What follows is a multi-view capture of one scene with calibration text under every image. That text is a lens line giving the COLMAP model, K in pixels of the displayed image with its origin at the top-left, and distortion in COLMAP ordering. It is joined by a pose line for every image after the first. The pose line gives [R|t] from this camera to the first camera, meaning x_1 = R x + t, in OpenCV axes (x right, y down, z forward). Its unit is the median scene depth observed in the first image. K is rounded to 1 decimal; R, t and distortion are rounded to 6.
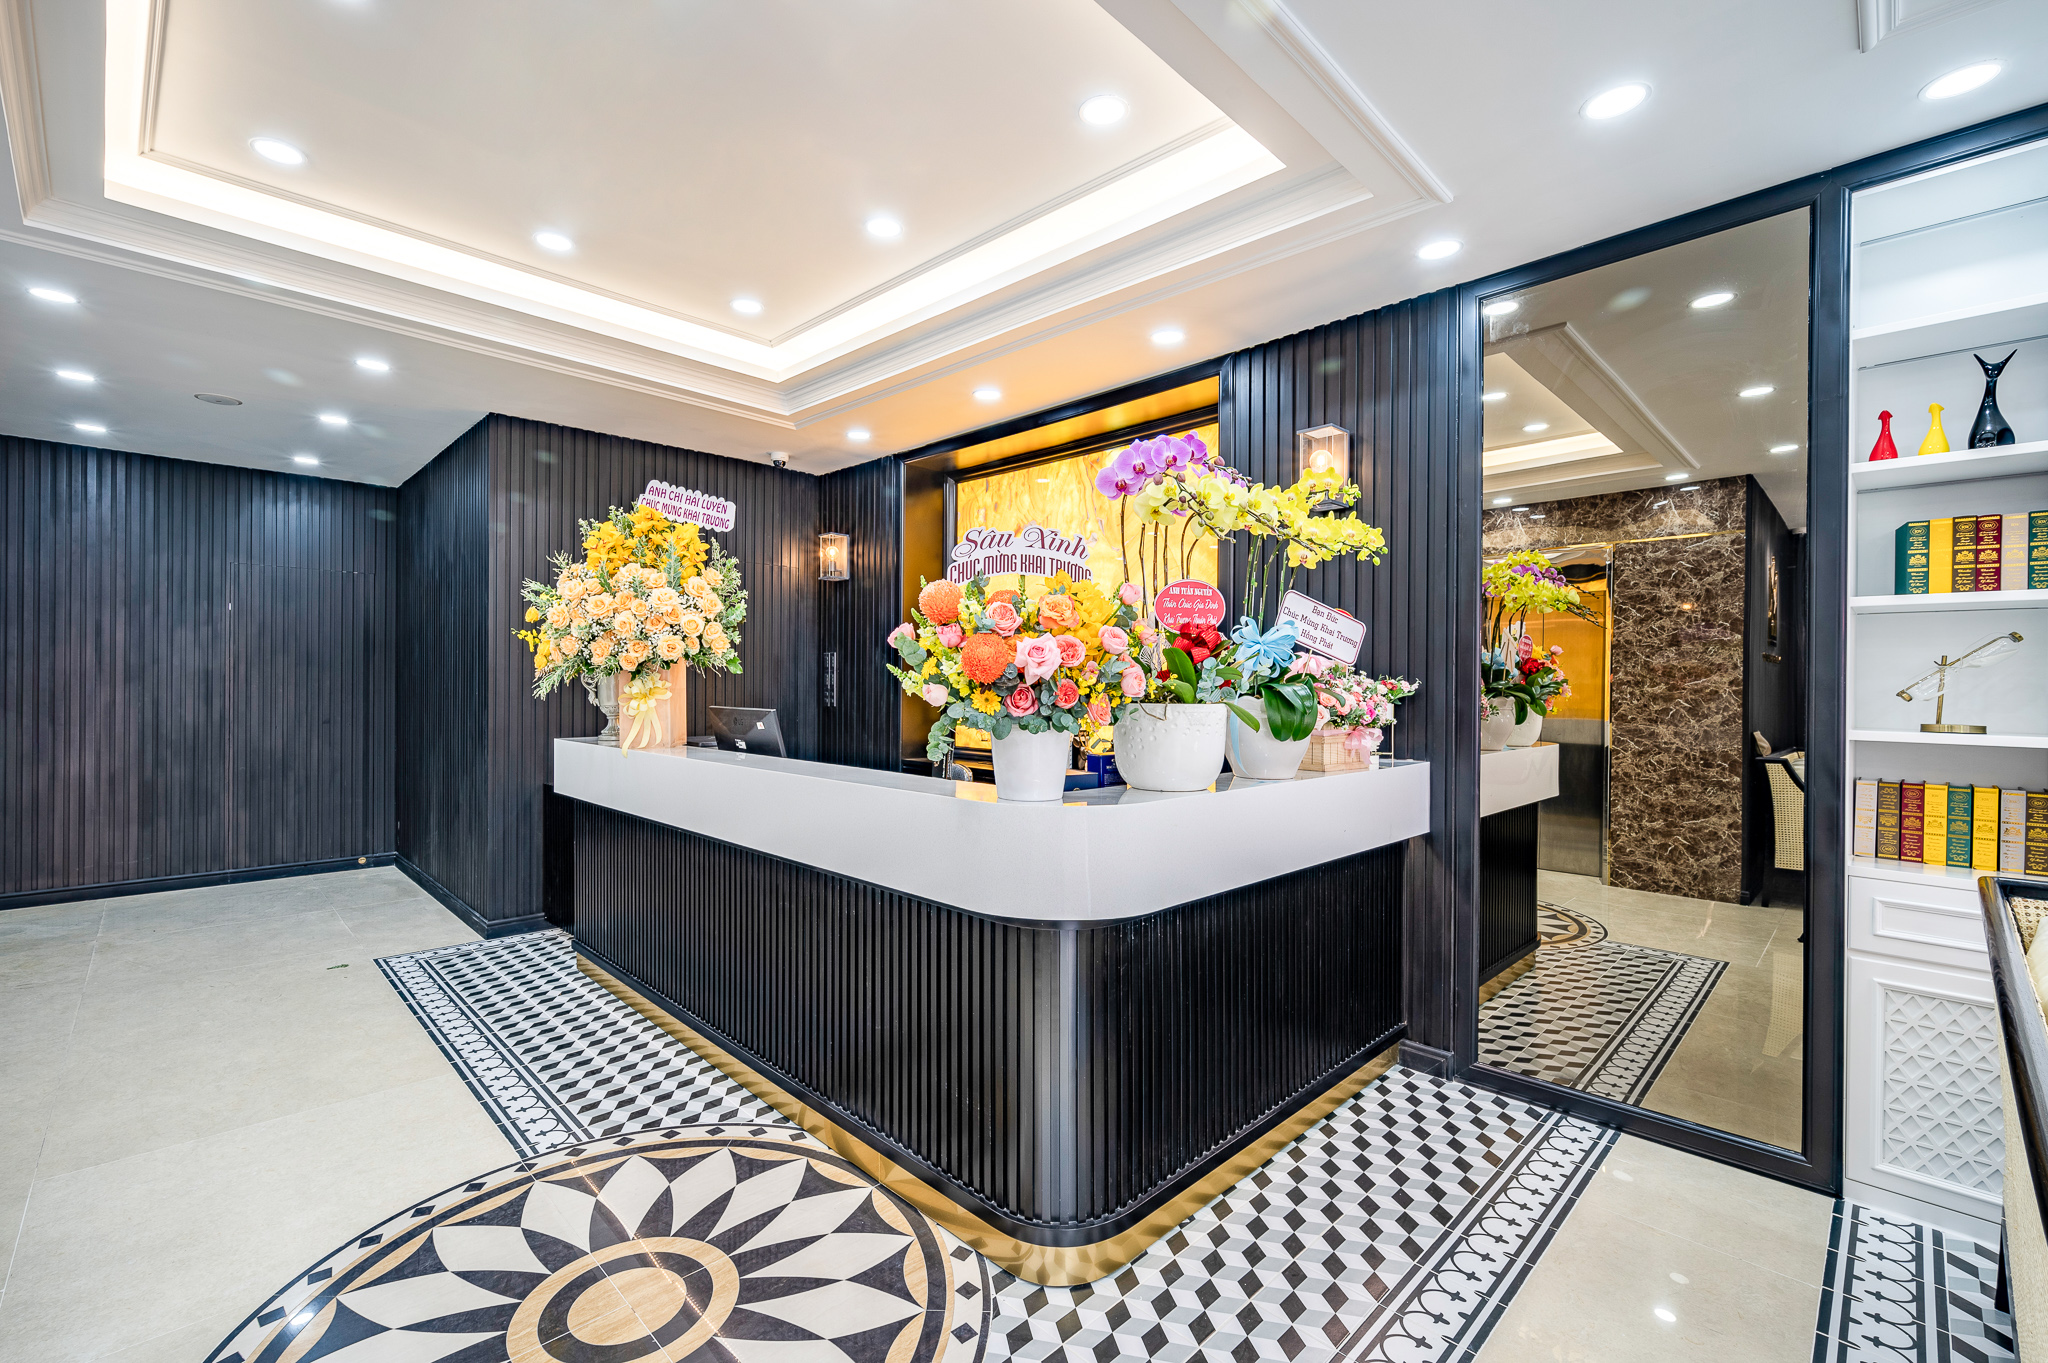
lens RADIAL K [[870.4, 0, 991.3], [0, 870.4, 691.0], [0, 0, 1]] dist [-0.002695, -0.000352]
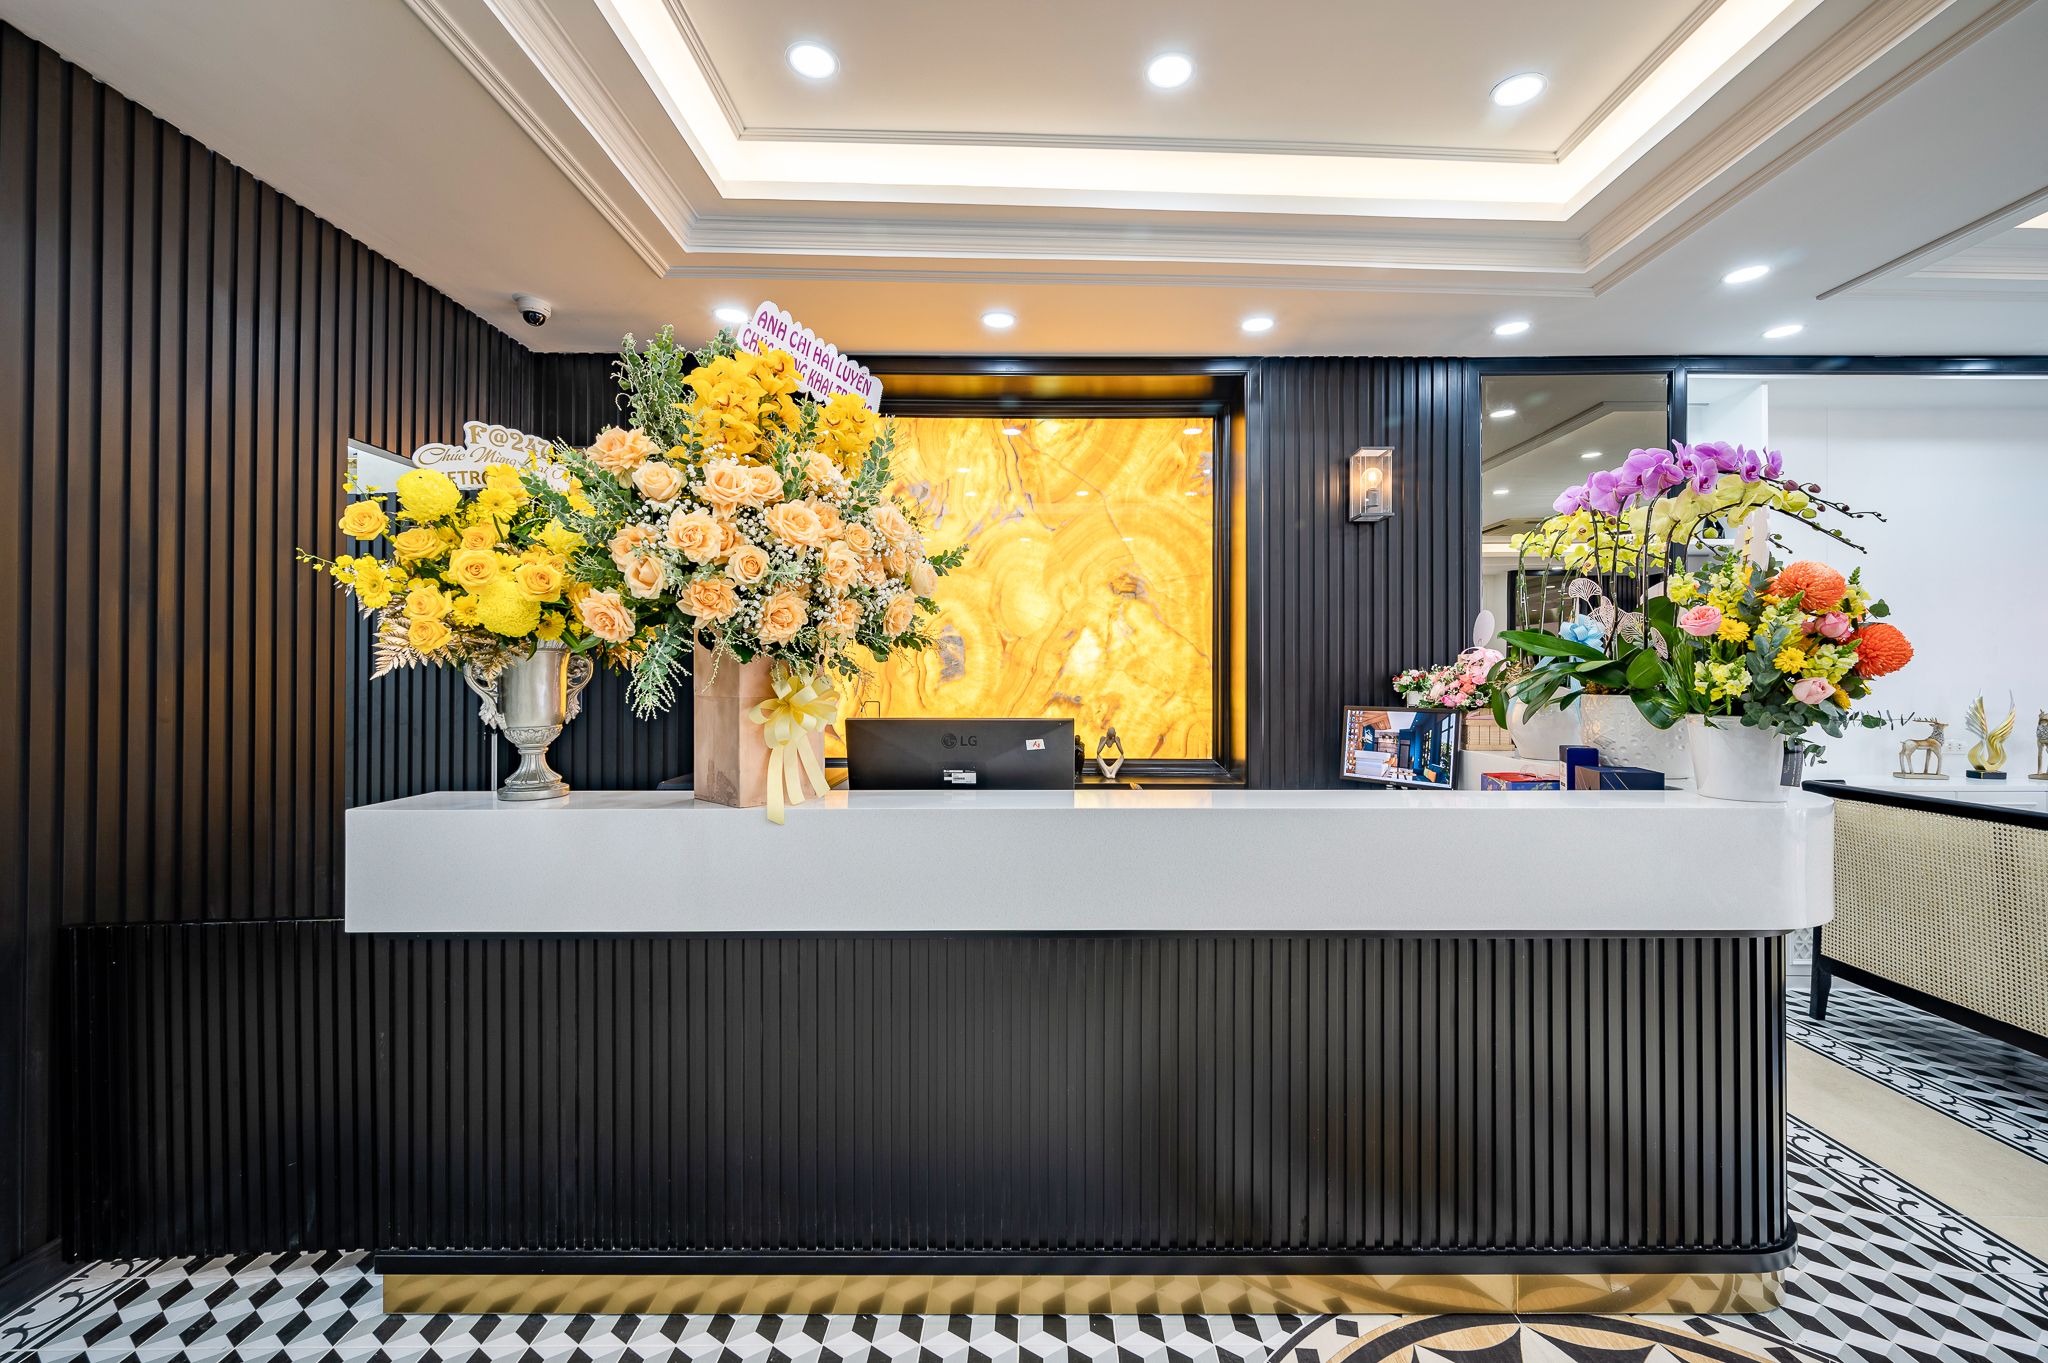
lens RADIAL K [[827.8, 0, 1030.4], [0, 827.8, 672.5], [0, 0, 1]] dist [0.000288, 0.000121]
pose [[0.688377, -0.003373, 0.725345, -1.057840], [0.010116, 0.999937, -0.004951, -0.014710], [-0.725283, 0.010746, 0.688367, 0.870912]]
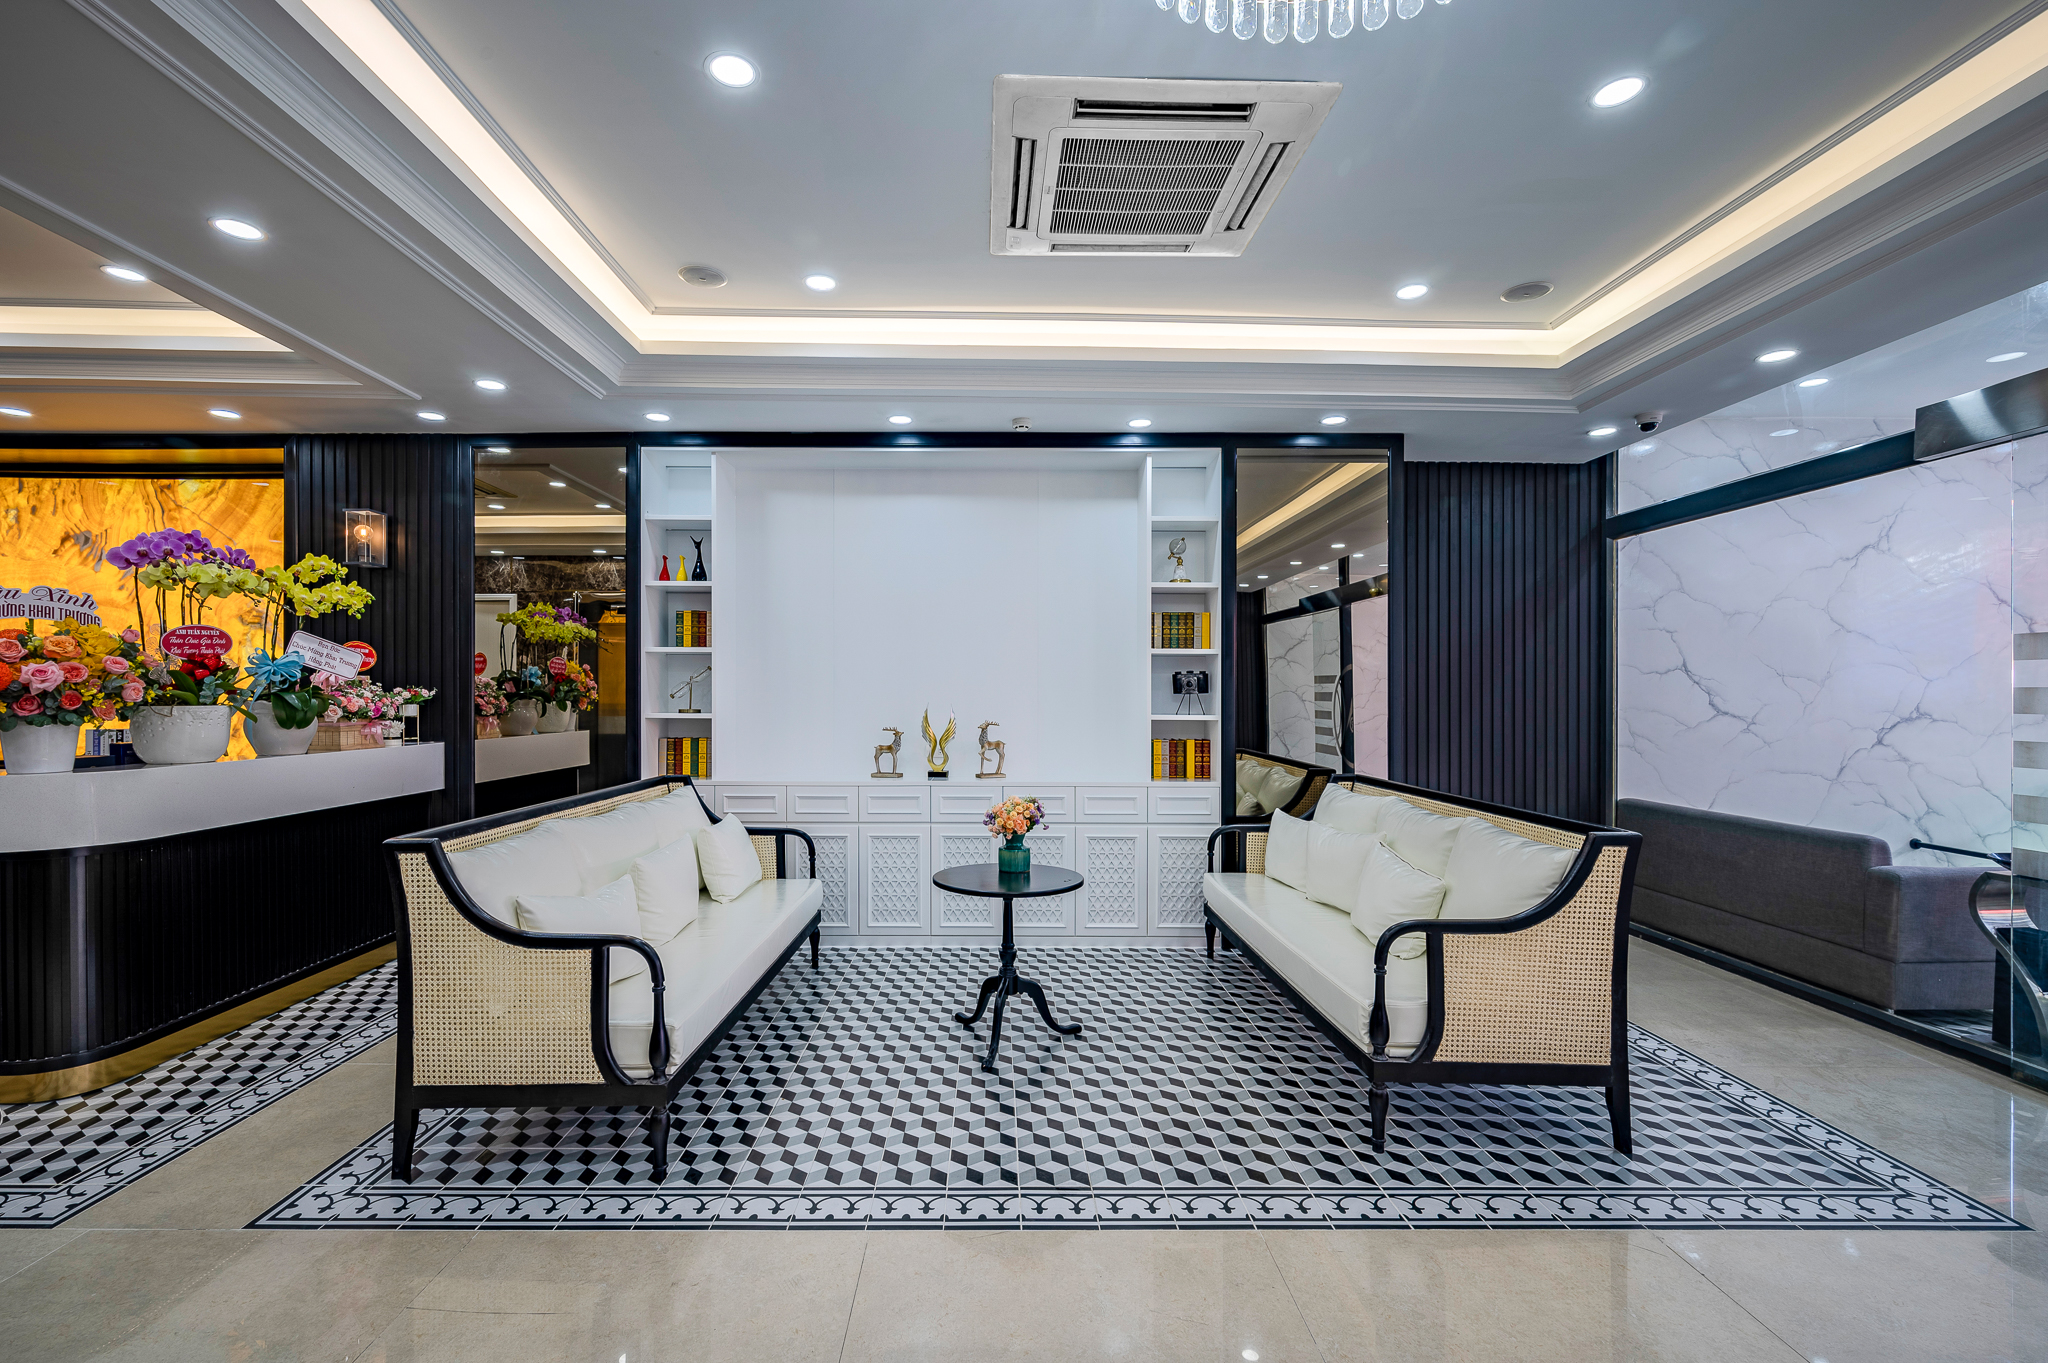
lens RADIAL K [[870.4, 0, 991.3], [0, 870.4, 691.0], [0, 0, 1]] dist [-0.002695, -0.000352]
pose [[0.683448, -0.005410, 0.729979, 0.067215], [0.009480, 0.999954, -0.001466, 0.003993], [-0.729938, 0.007922, 0.683468, -1.045787]]
